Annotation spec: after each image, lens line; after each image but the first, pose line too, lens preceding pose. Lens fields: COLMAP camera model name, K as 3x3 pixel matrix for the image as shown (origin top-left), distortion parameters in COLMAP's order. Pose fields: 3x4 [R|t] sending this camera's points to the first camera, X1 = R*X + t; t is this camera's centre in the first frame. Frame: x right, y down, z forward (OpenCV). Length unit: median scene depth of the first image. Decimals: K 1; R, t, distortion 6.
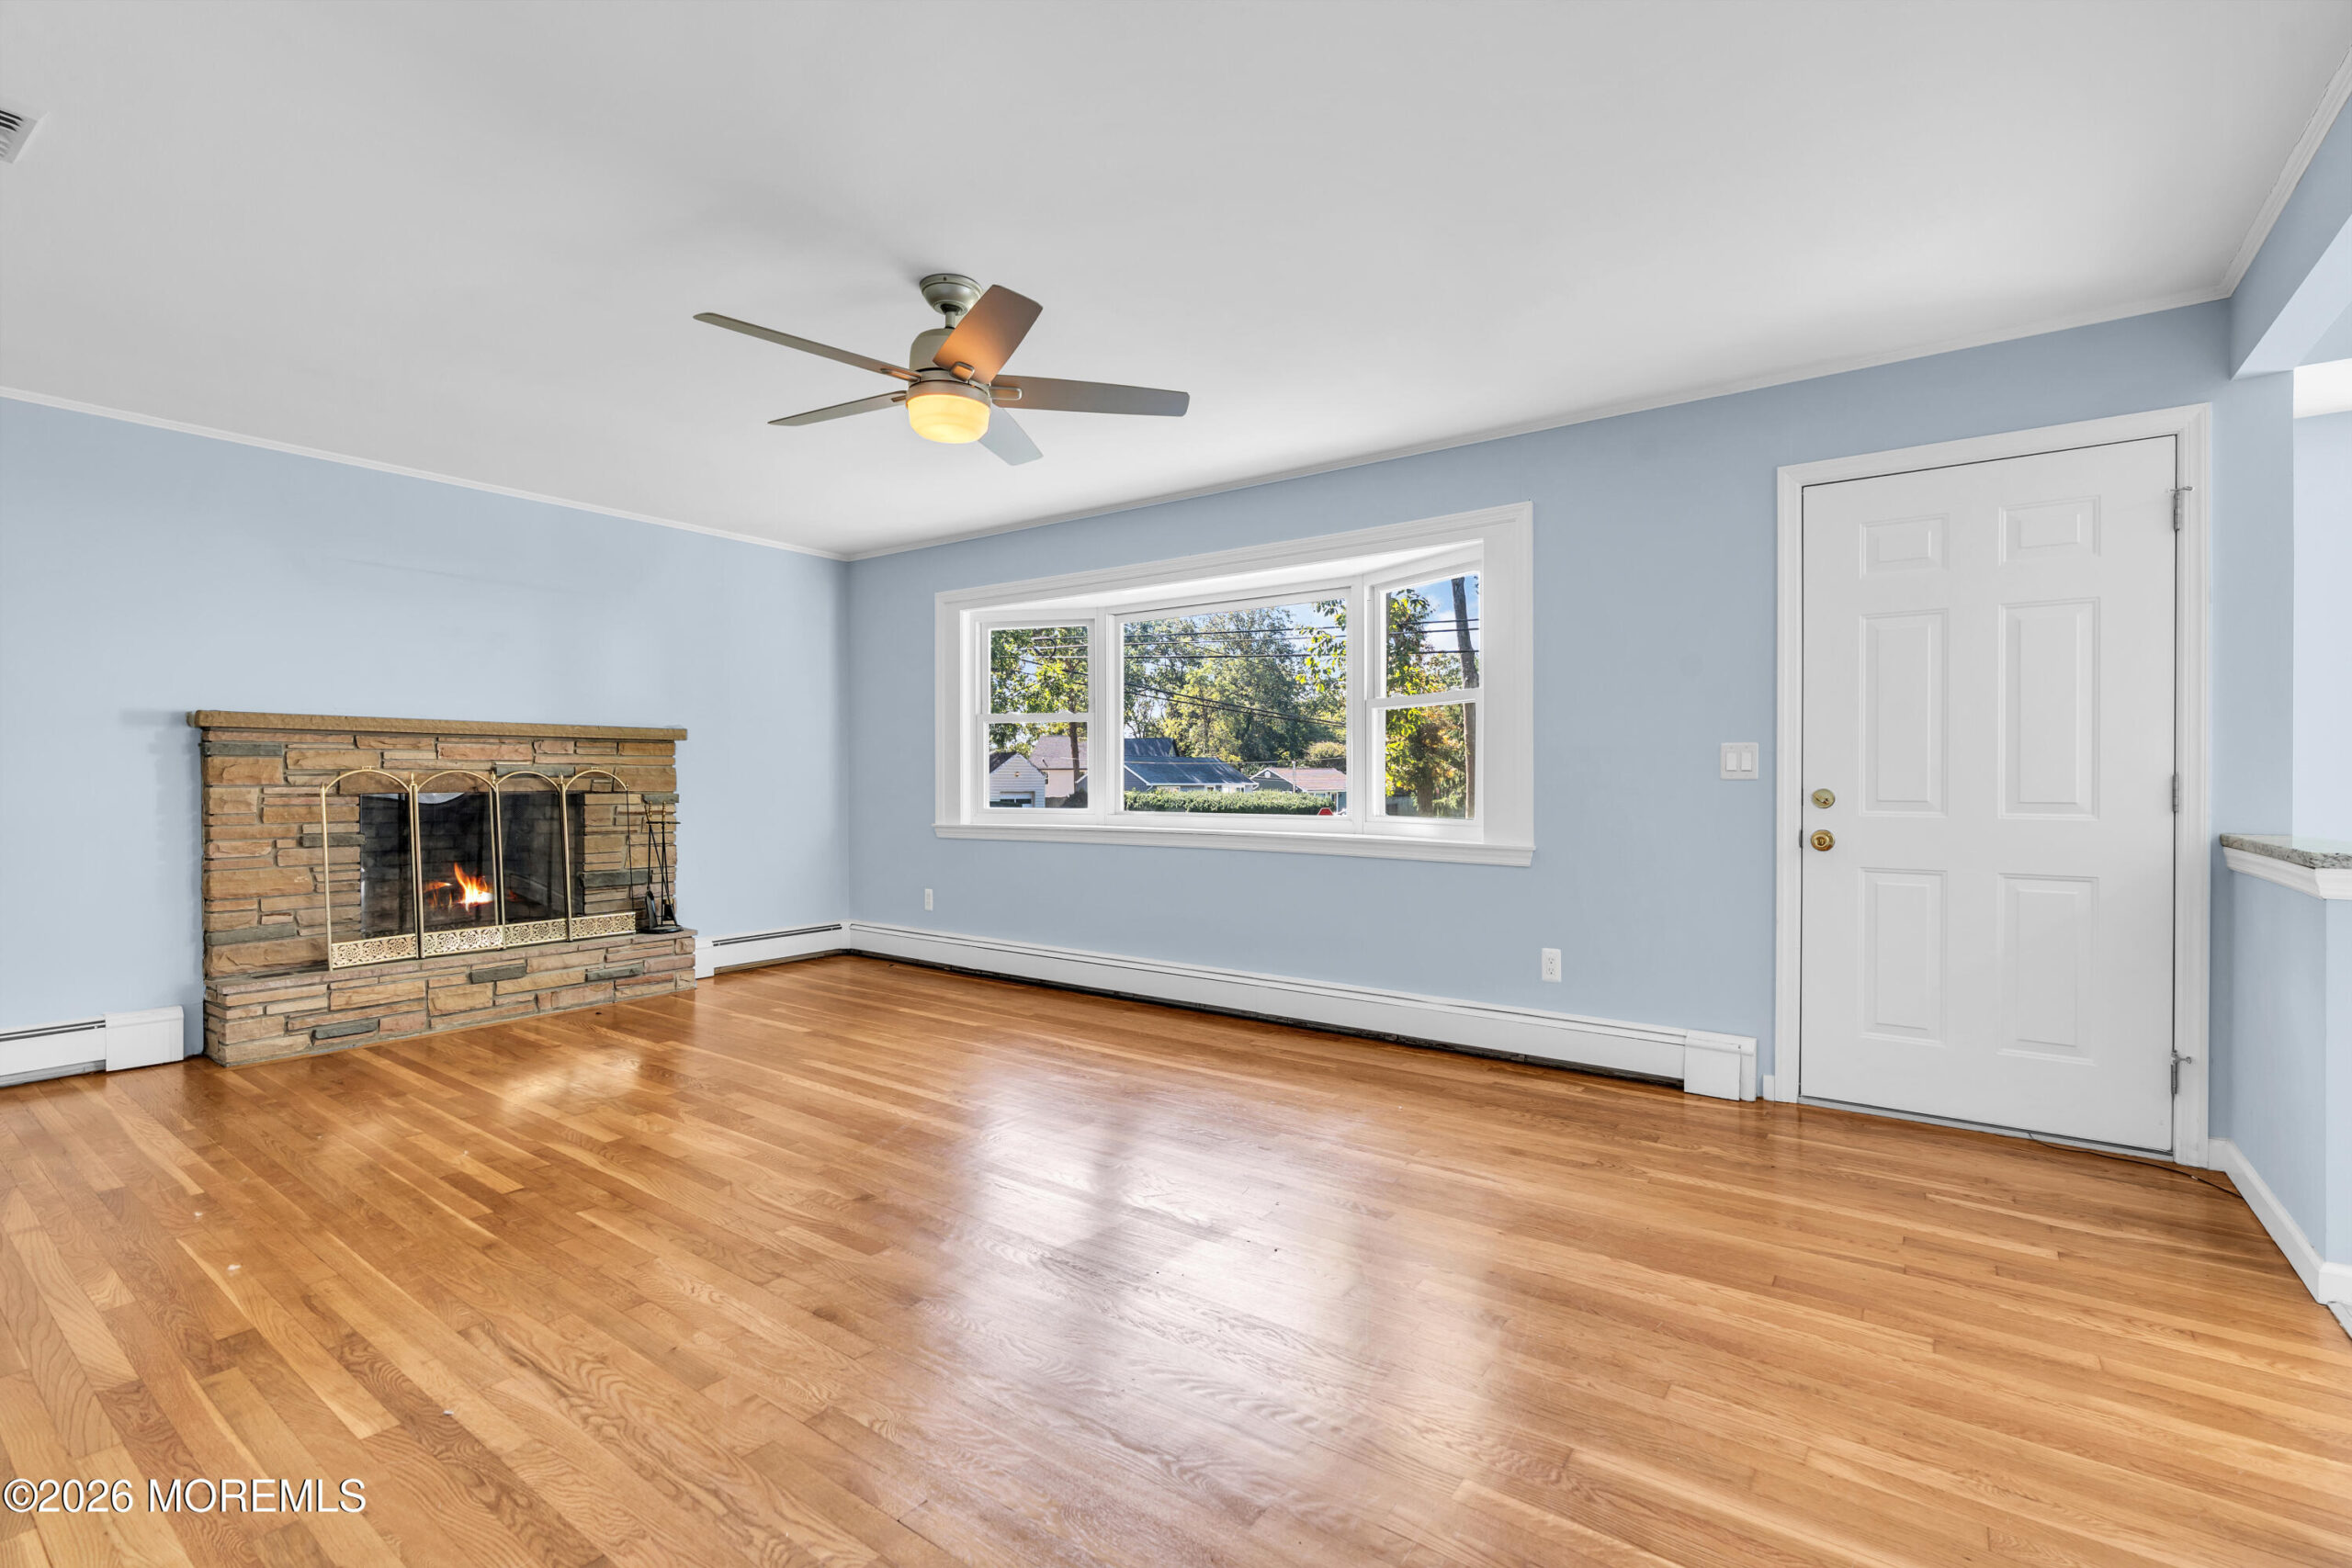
lens RADIAL K [[1059.3, 0, 1165.5], [0, 1059.3, 782.0], [0, 0, 1]] dist [-0.012060, 0.004238]
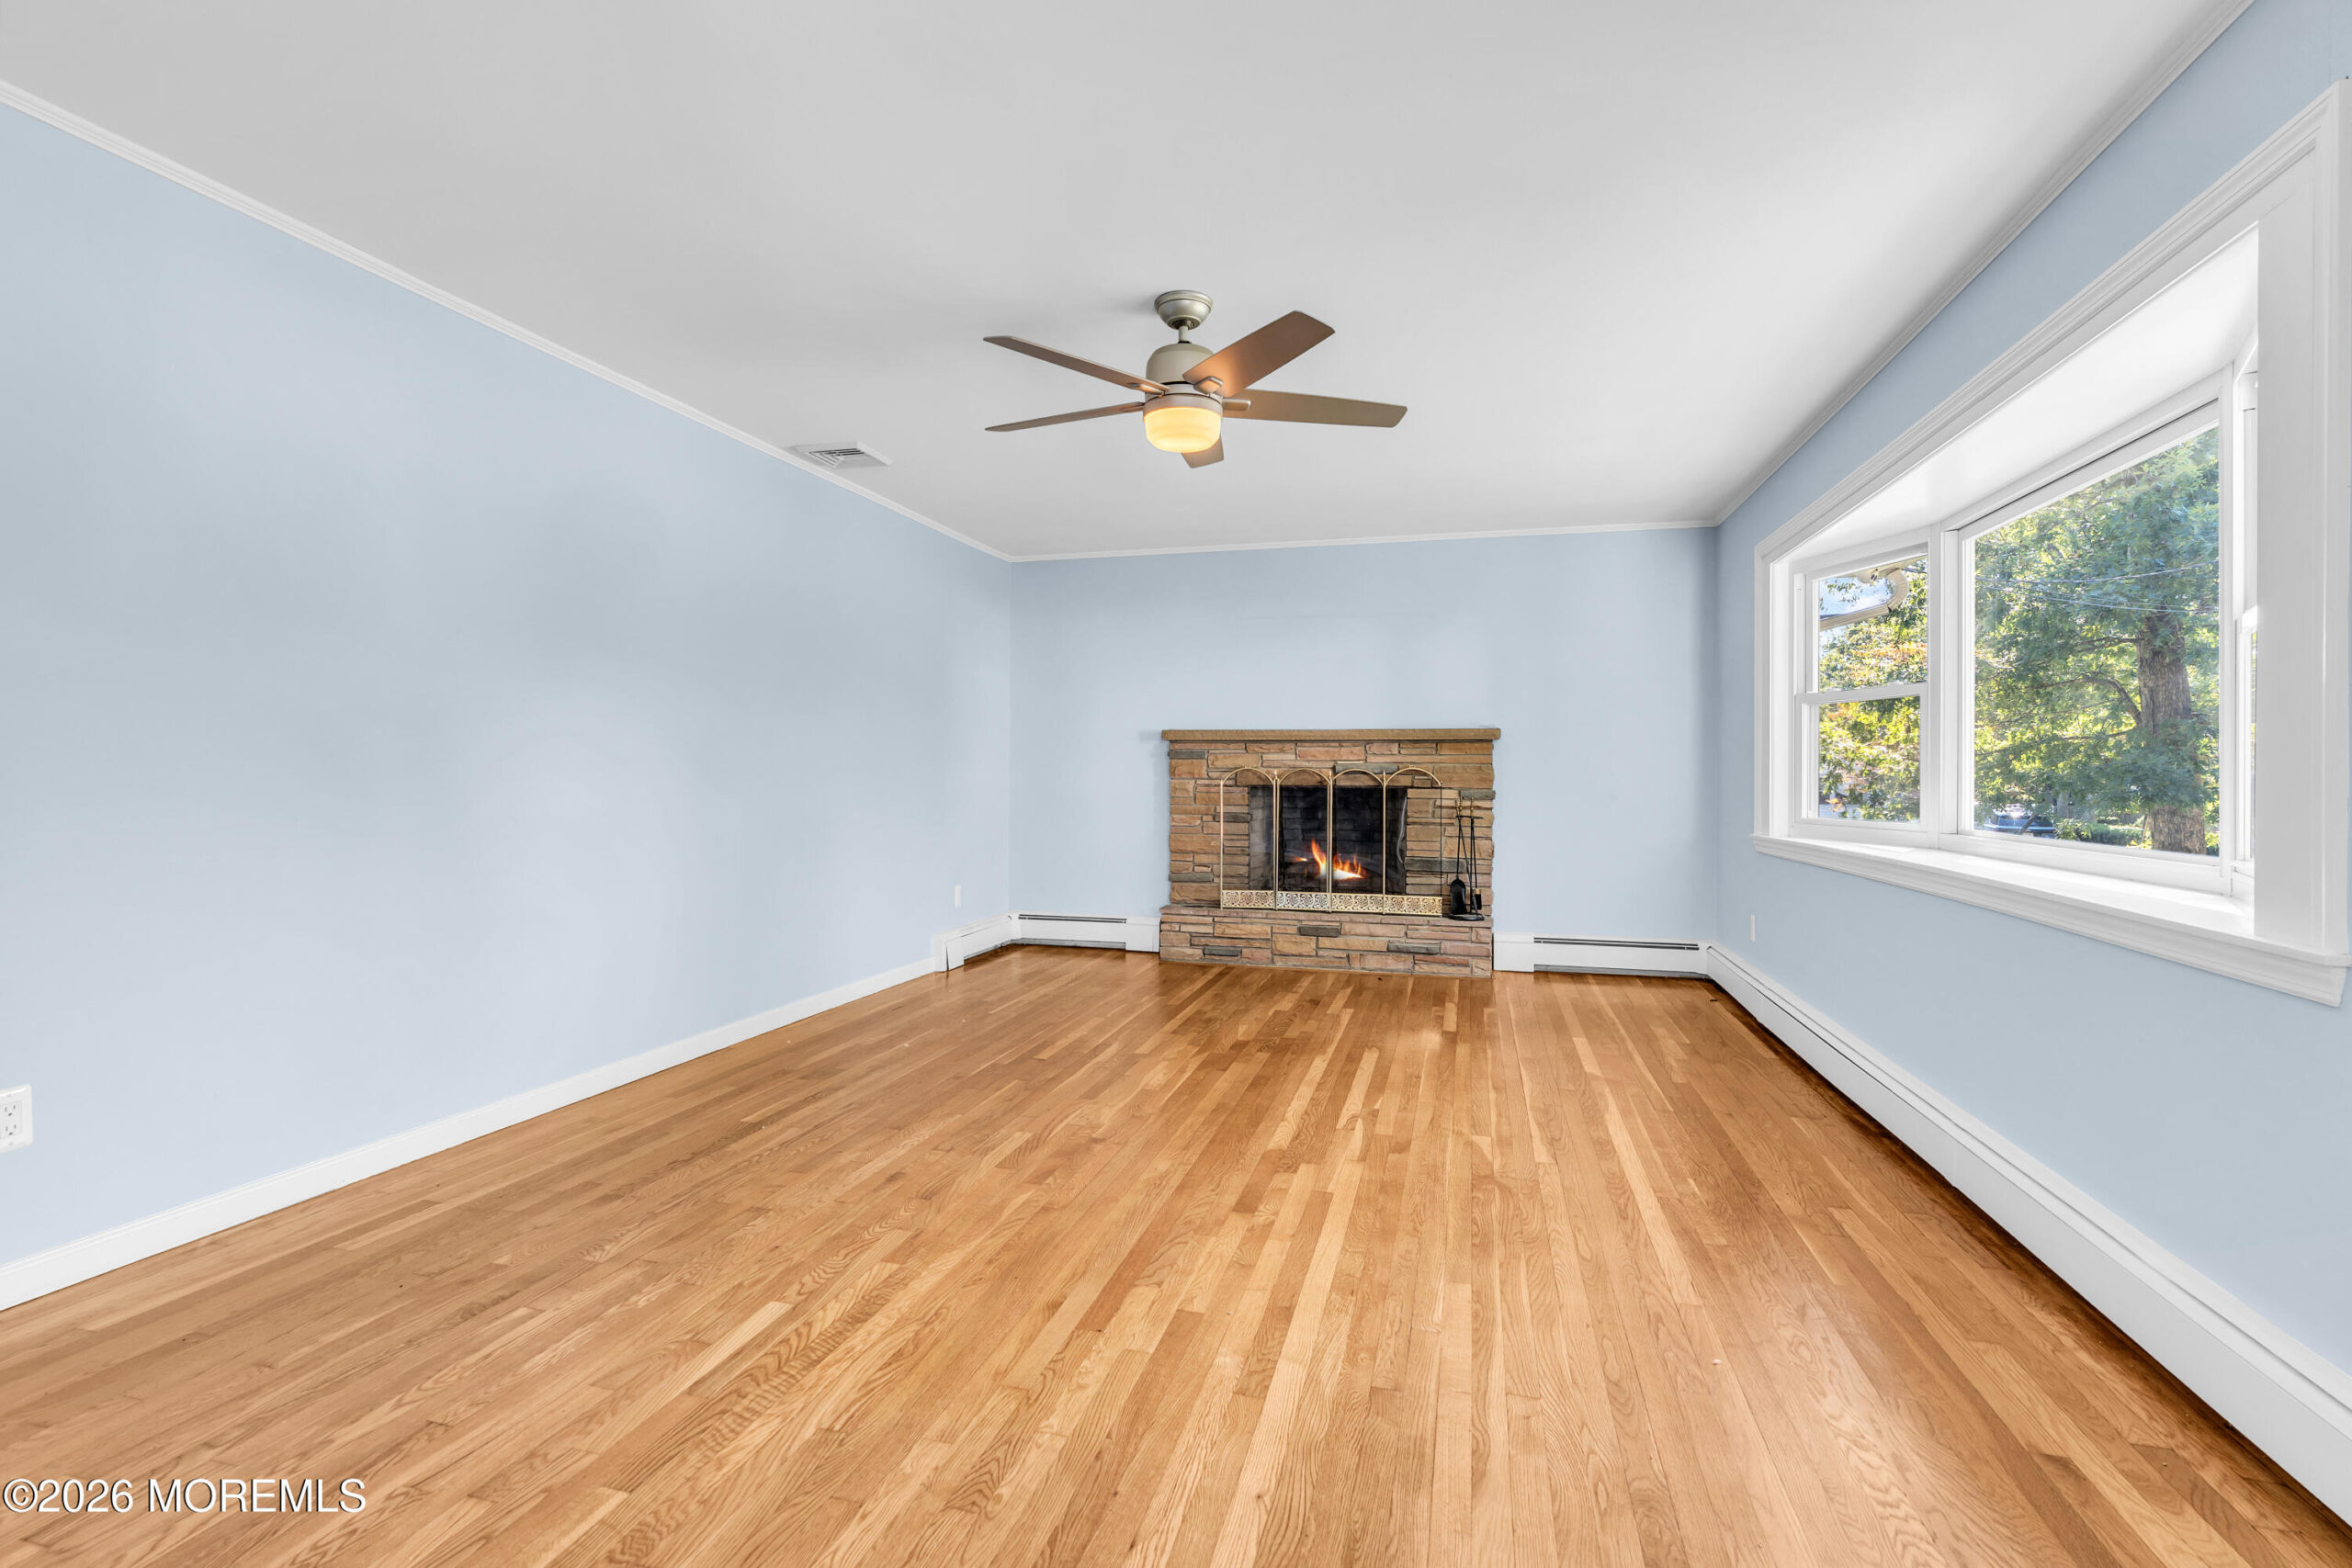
lens RADIAL K [[1059.3, 0, 1181.8], [0, 1059.3, 779.9], [0, 0, 1]] dist [-0.012060, 0.004238]
pose [[0.358378, 0.009278, -0.933531, 0.527846], [-0.010009, 0.999931, 0.006095, -0.003717], [0.933523, 0.007160, 0.358446, 0.432668]]
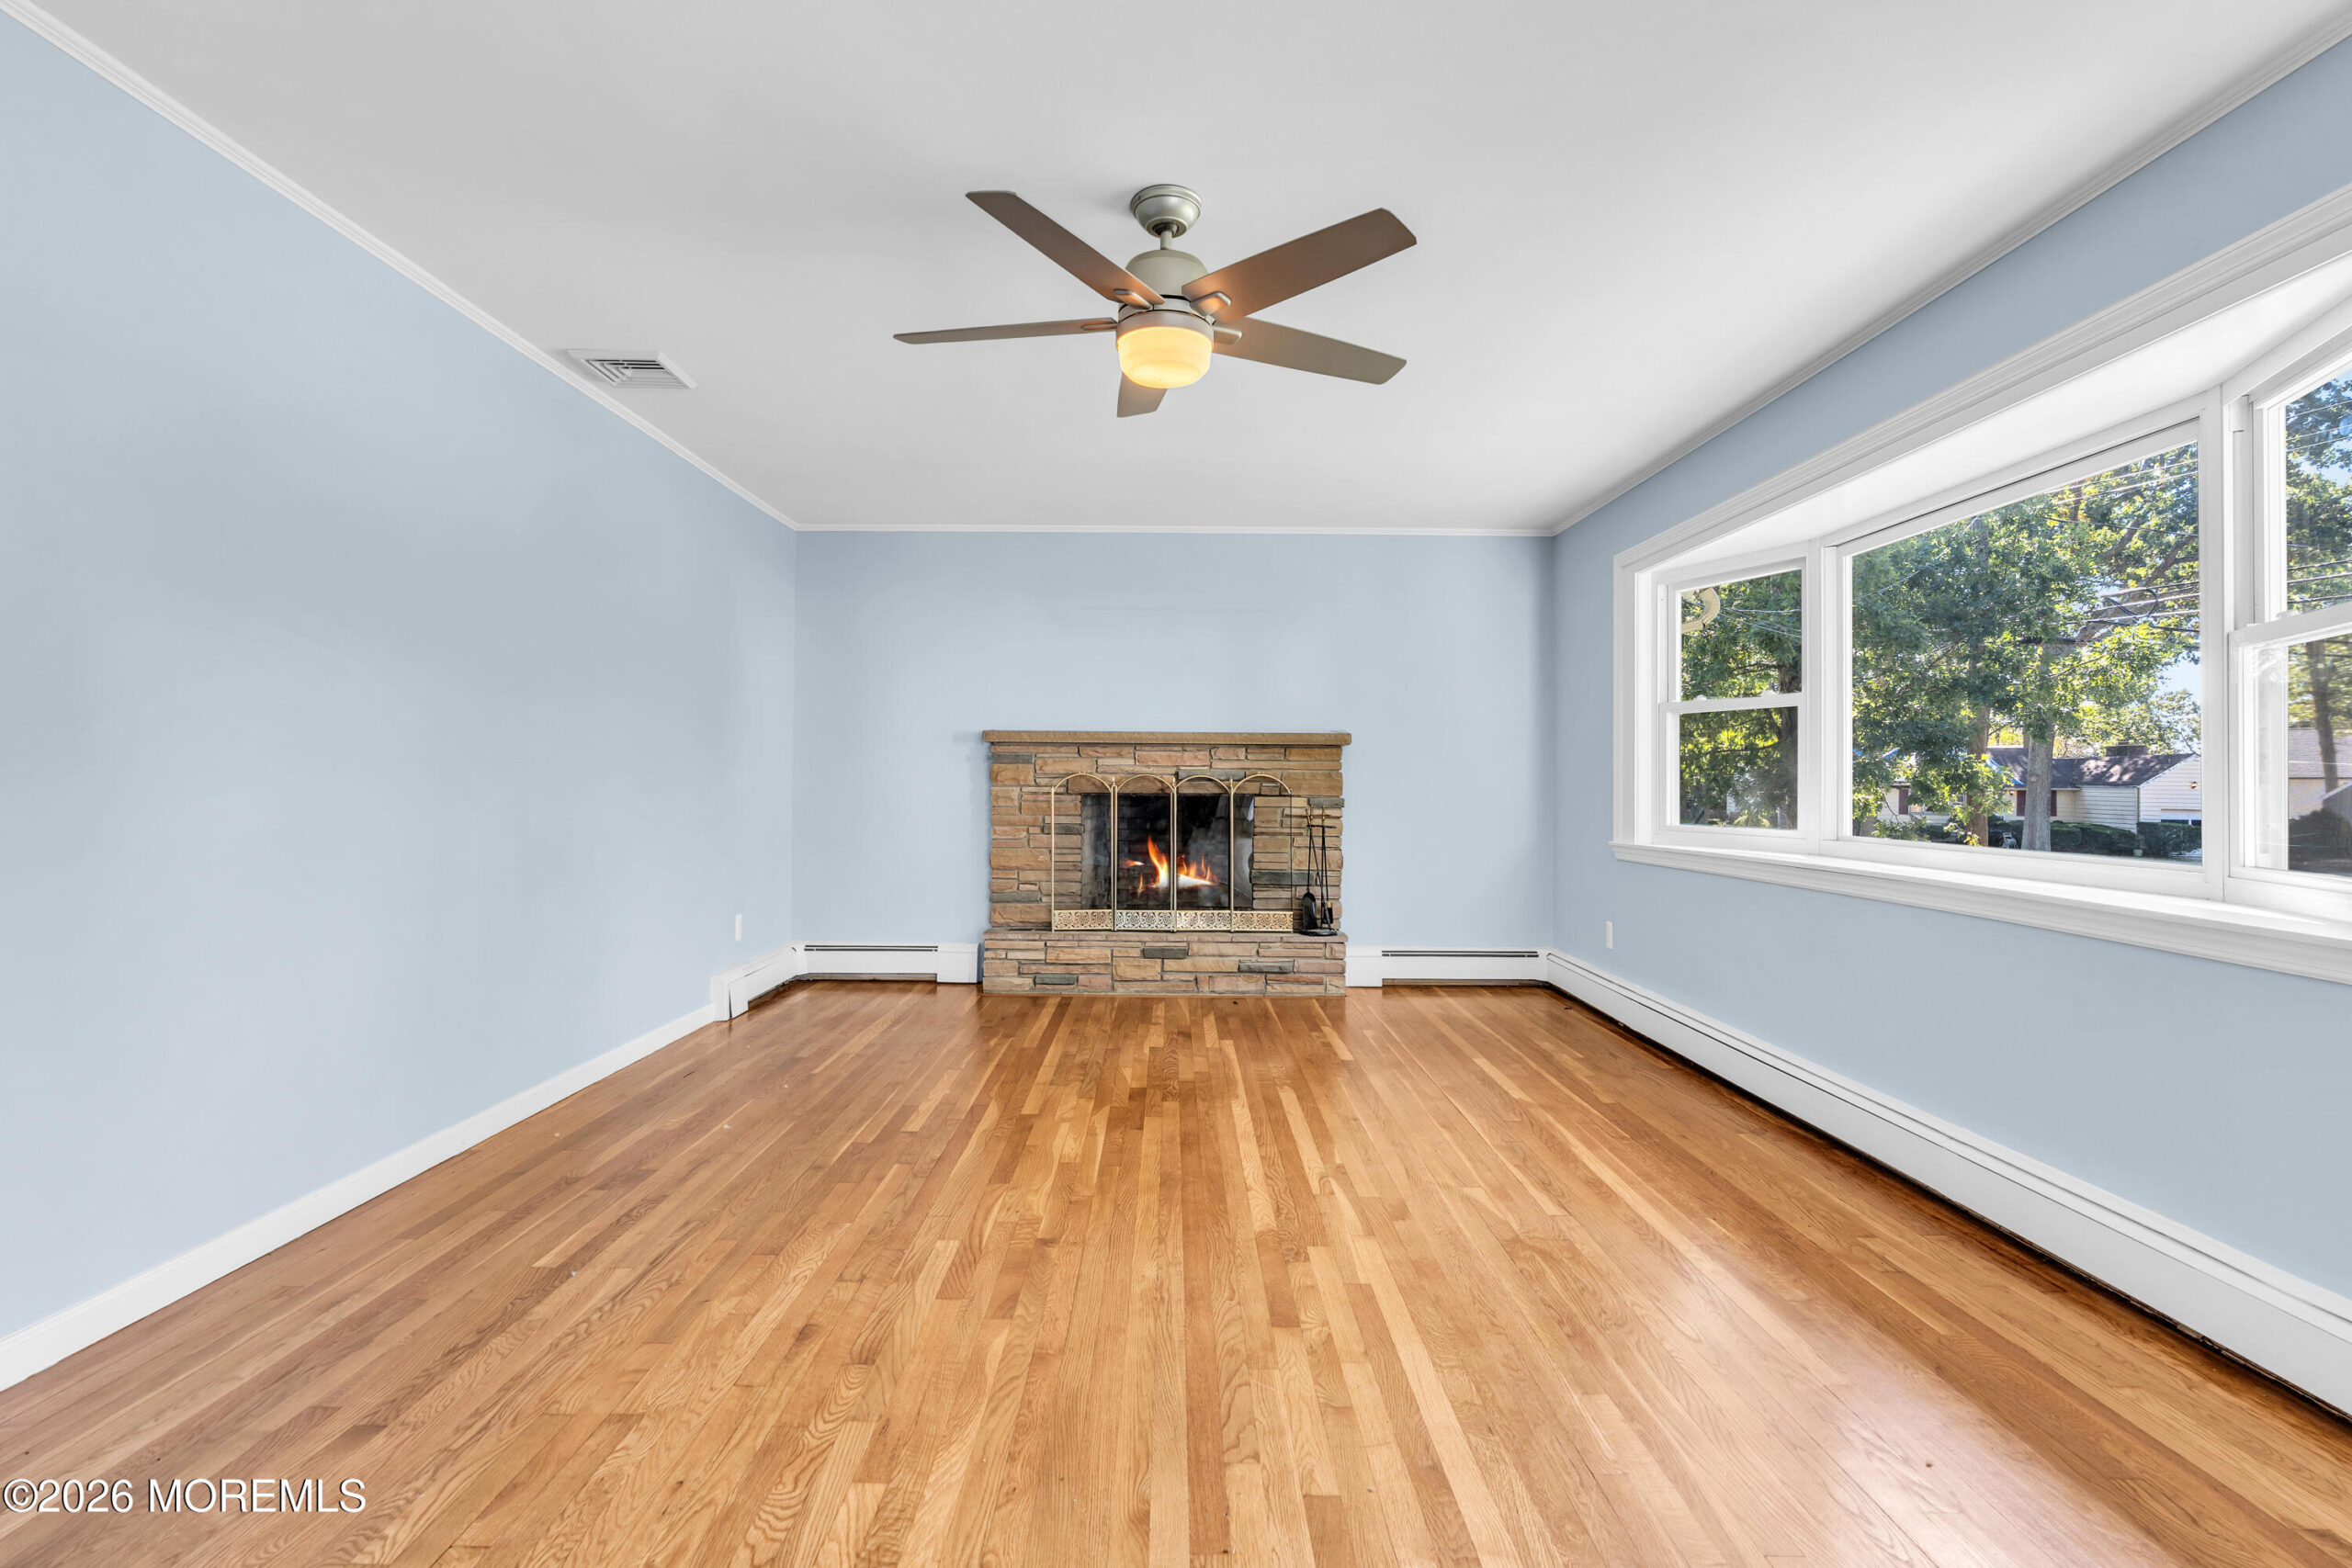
lens RADIAL K [[1059.3, 0, 1170.7], [0, 1059.3, 780.6], [0, 0, 1]] dist [-0.012060, 0.004238]
pose [[0.592264, 0.004053, -0.805734, 0.330308], [-0.011587, 0.999927, -0.003487, -0.001337], [0.805661, 0.011401, 0.592268, 0.348715]]
